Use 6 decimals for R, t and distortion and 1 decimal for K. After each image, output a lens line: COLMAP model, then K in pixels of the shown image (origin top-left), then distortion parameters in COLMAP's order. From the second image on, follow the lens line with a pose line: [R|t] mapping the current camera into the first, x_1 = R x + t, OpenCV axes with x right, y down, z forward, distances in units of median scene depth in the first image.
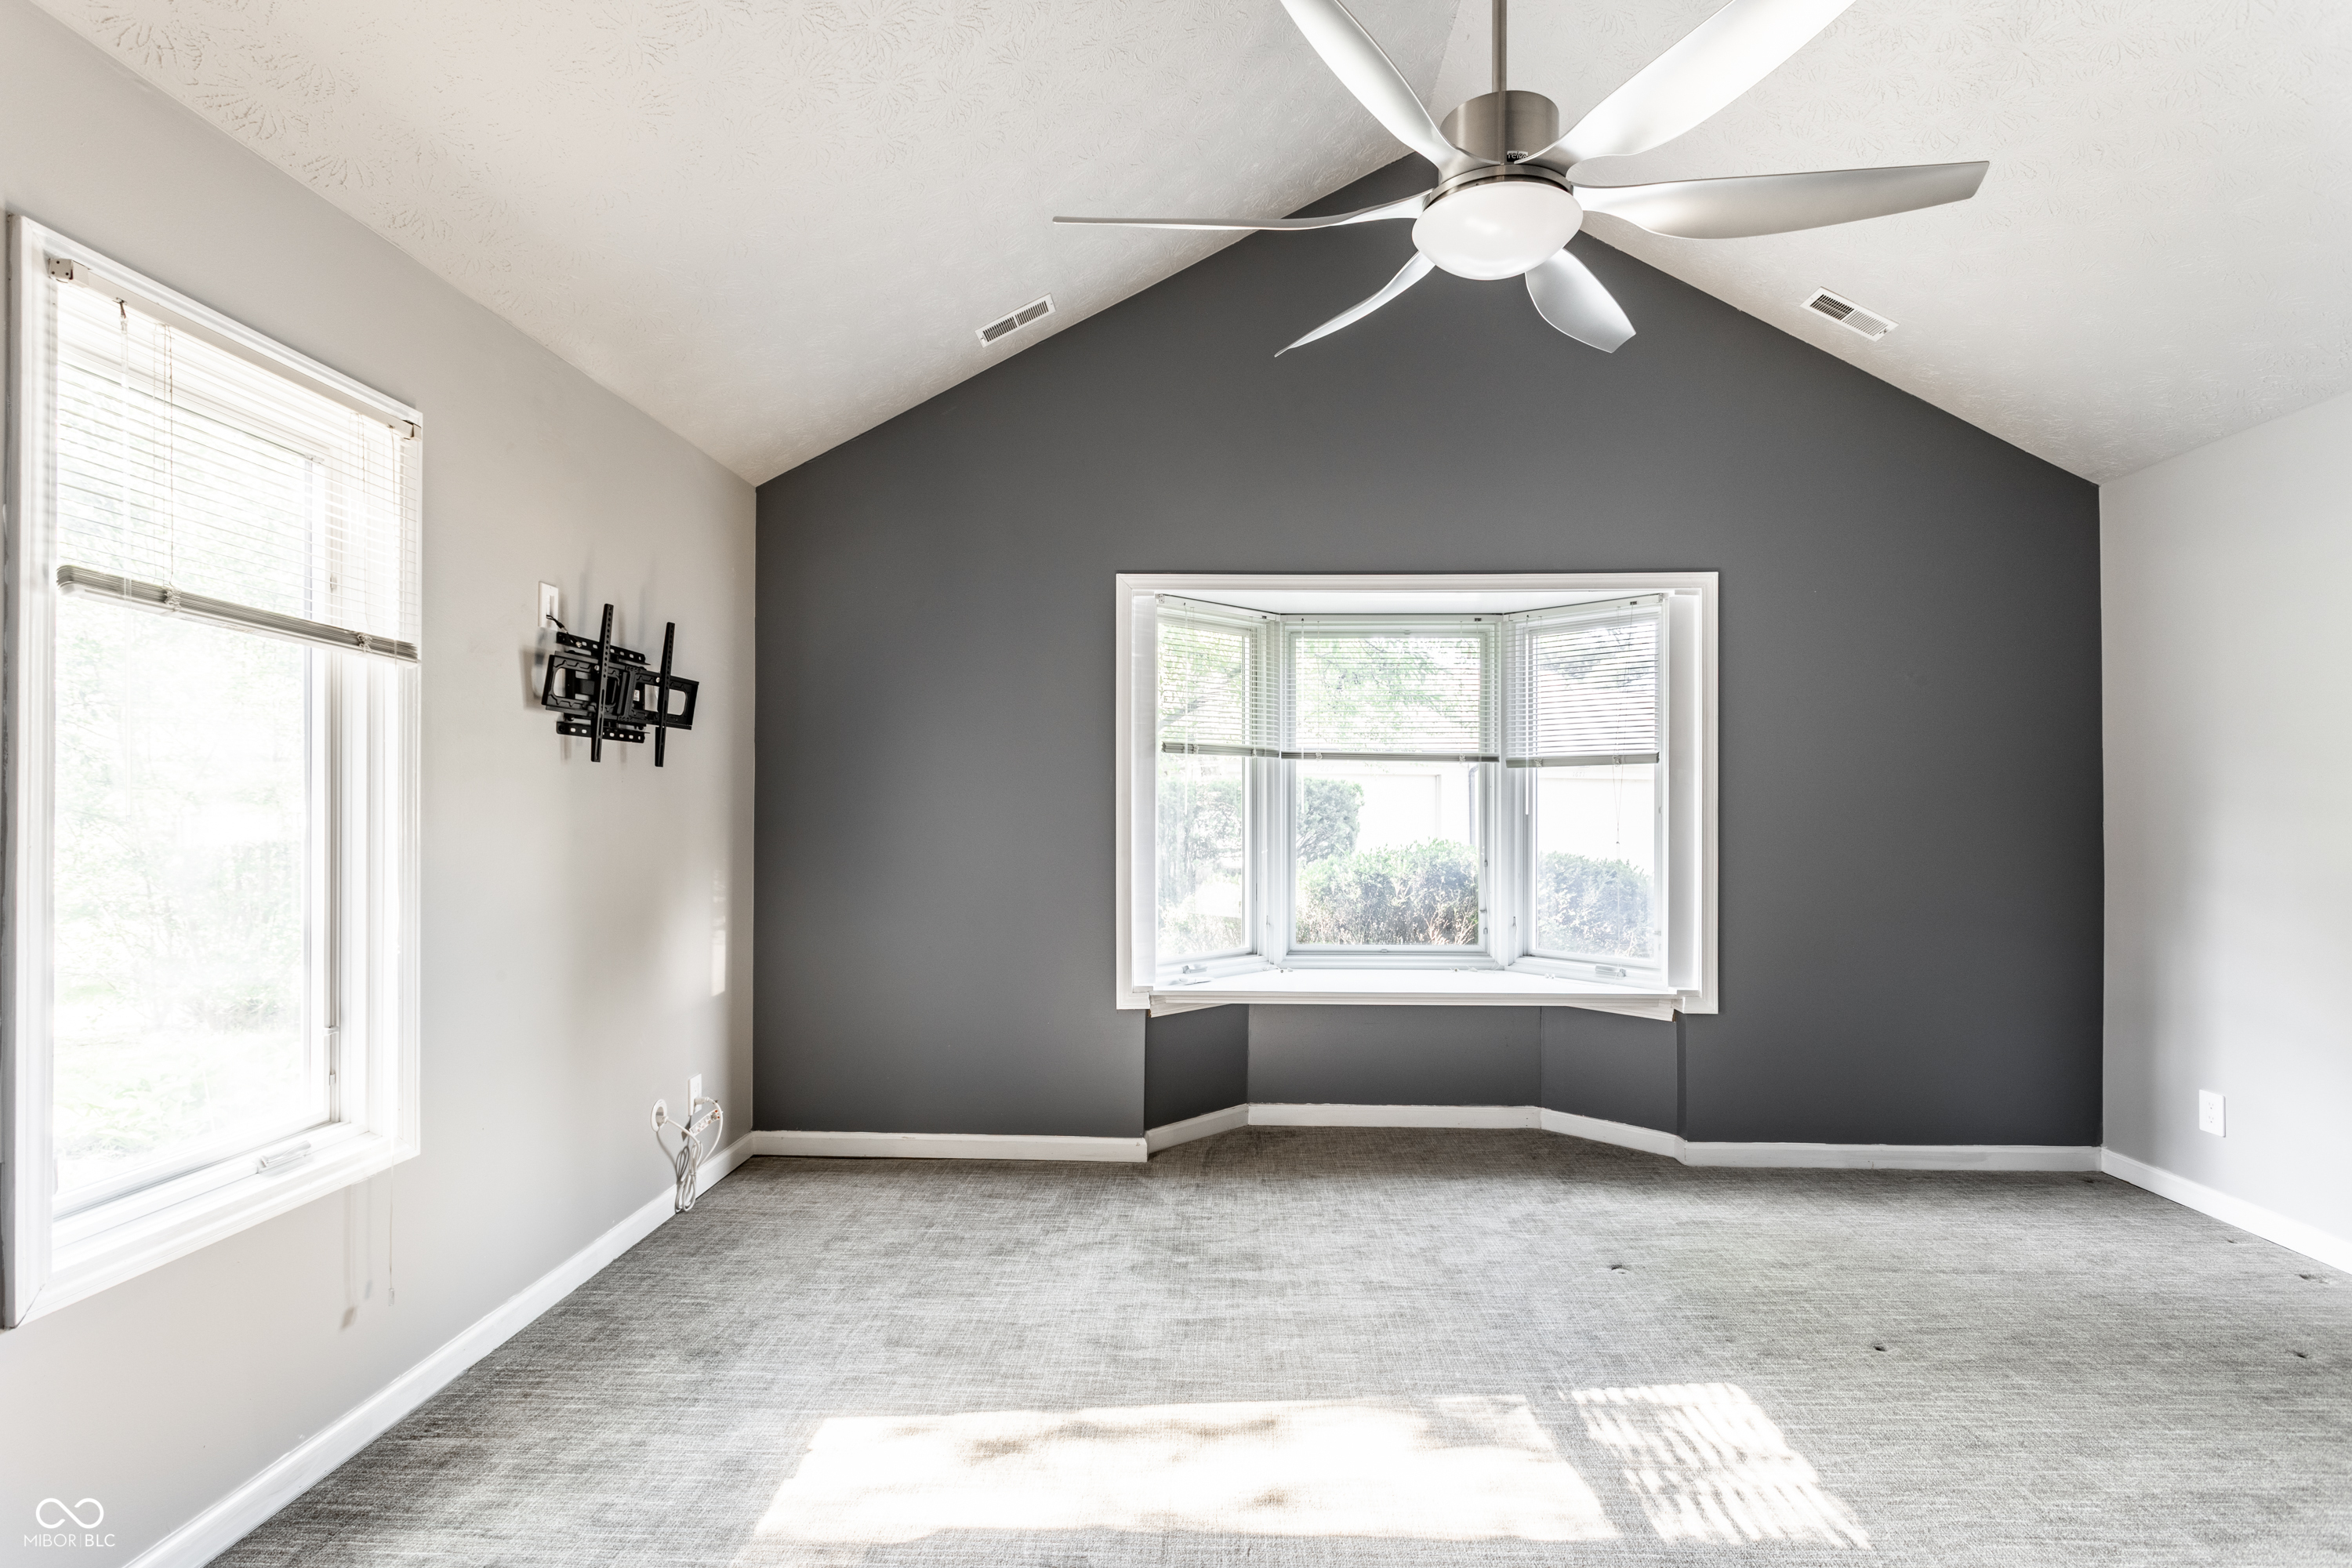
lens RADIAL K [[1139.4, 0, 1186.6], [0, 1139.4, 791.6], [0, 0, 1]] dist [0.000152, 0.000824]
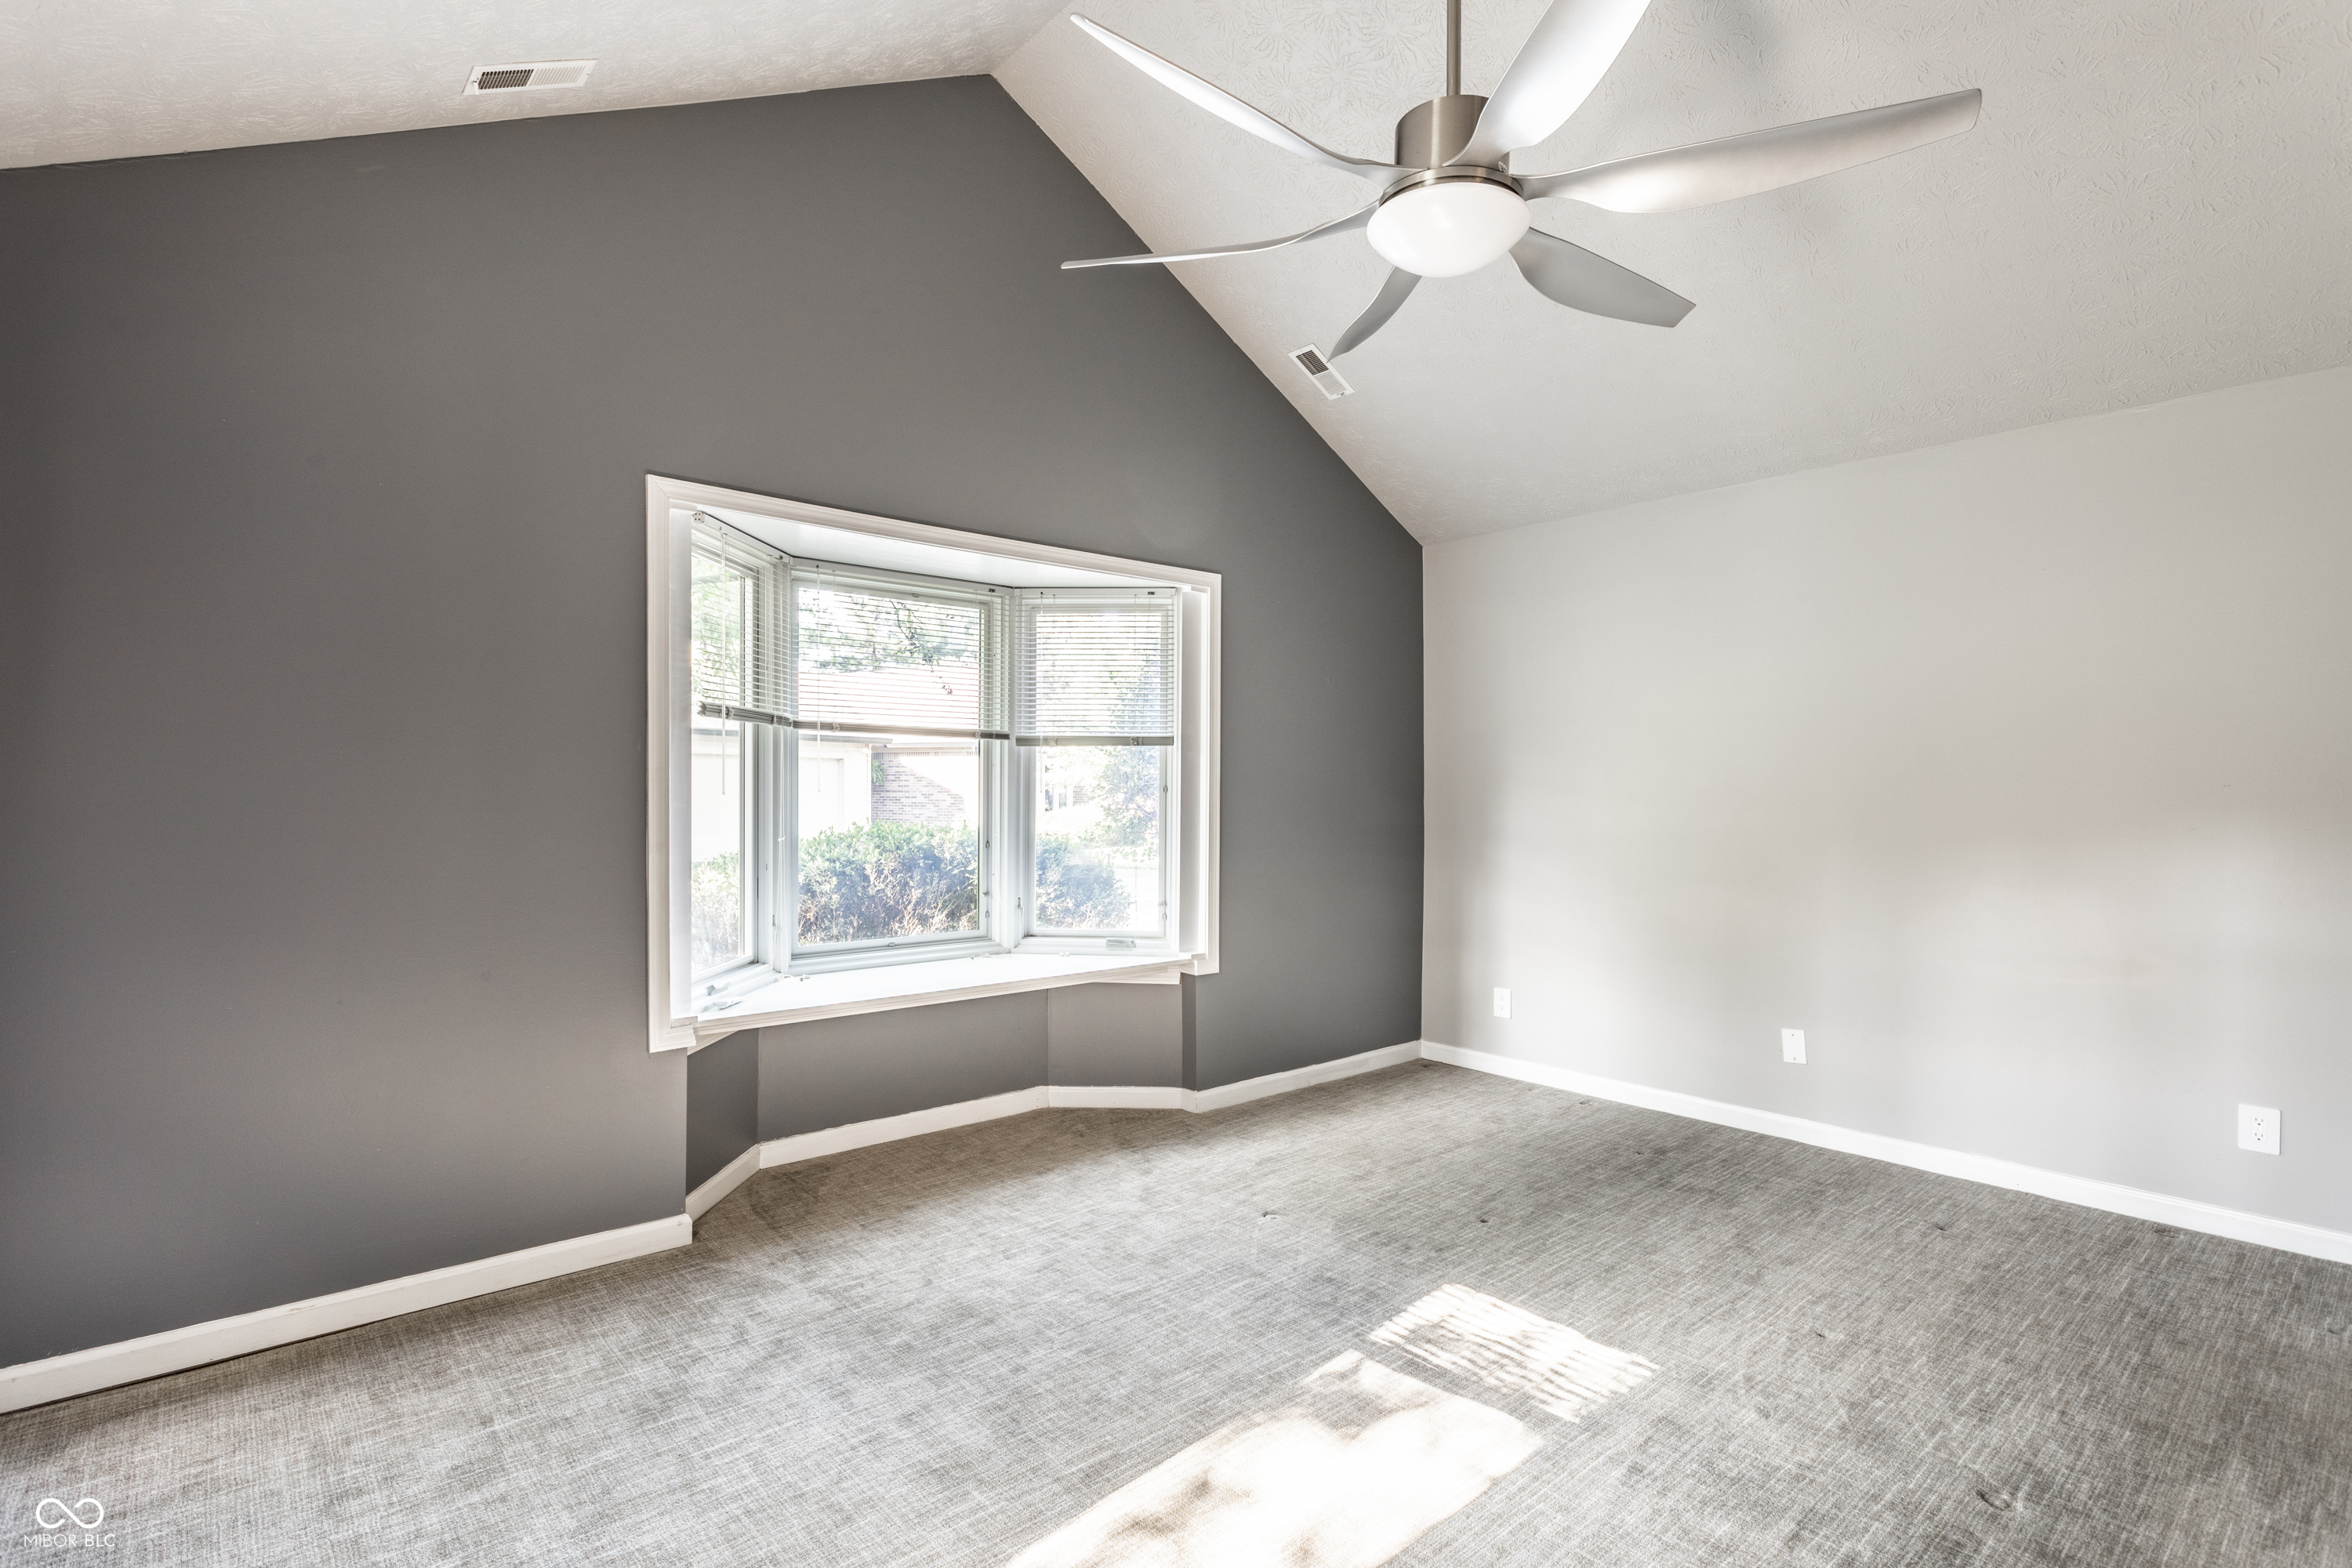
lens RADIAL K [[1139.4, 0, 1186.6], [0, 1139.4, 791.6], [0, 0, 1]] dist [0.000152, 0.000824]
pose [[0.732105, -0.000294, 0.681192, -0.315780], [-0.011667, 0.999848, 0.012970, 0.004402], [-0.681092, -0.017443, 0.731990, 0.209923]]
